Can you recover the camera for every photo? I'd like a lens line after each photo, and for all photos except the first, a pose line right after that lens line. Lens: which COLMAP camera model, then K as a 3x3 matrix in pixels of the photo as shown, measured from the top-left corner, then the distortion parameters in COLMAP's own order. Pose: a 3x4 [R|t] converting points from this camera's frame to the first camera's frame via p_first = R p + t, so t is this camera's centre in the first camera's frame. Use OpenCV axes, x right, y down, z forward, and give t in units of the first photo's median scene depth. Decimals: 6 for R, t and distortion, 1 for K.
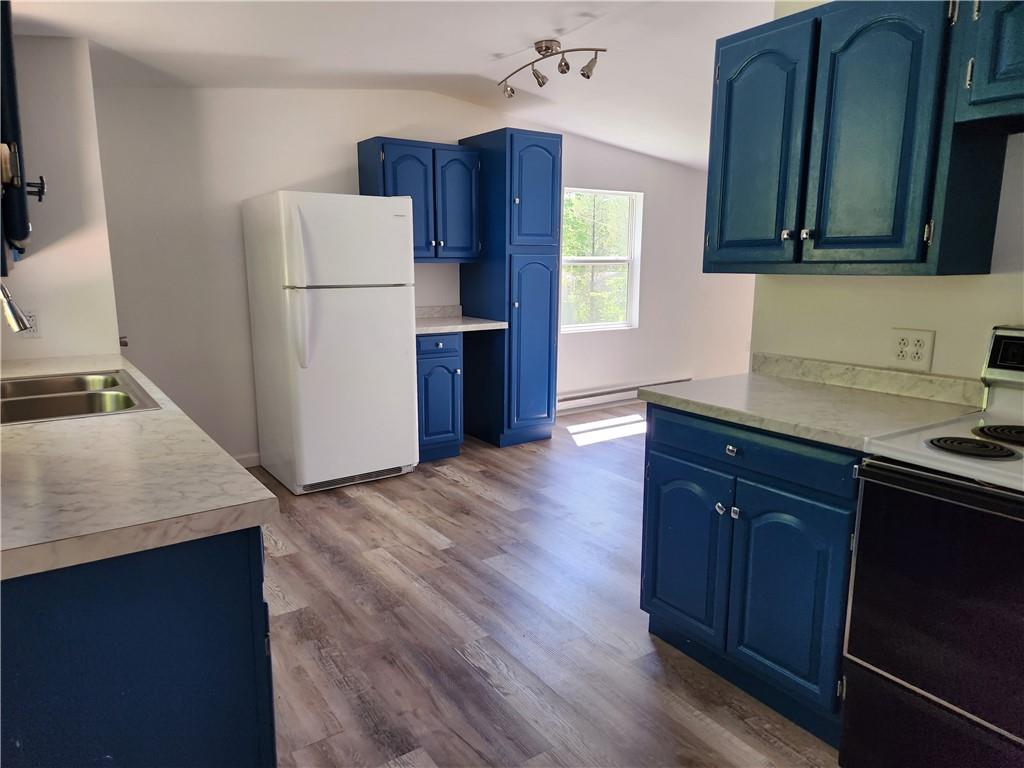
lens RADIAL K [[673.7, 0, 512.0], [0, 673.7, 384.0], [0, 0, 1]] dist [0.002277, -0.002709]
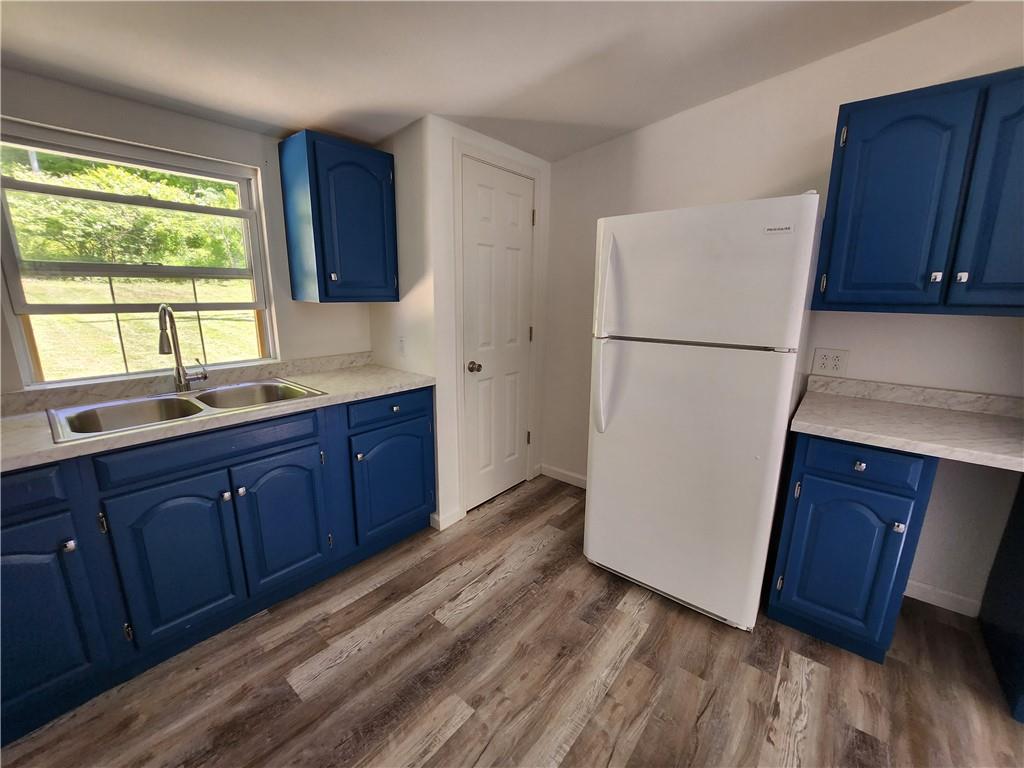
lens RADIAL K [[408.1, 0, 512.0], [0, 408.1, 384.0], [0, 0, 1]] dist [-0.017238, 0.000063]
pose [[0.273050, 0.195588, -0.941907, 0.116441], [-0.183759, 0.971689, 0.148502, -0.125980], [0.944286, 0.132535, 0.301261, 0.671298]]
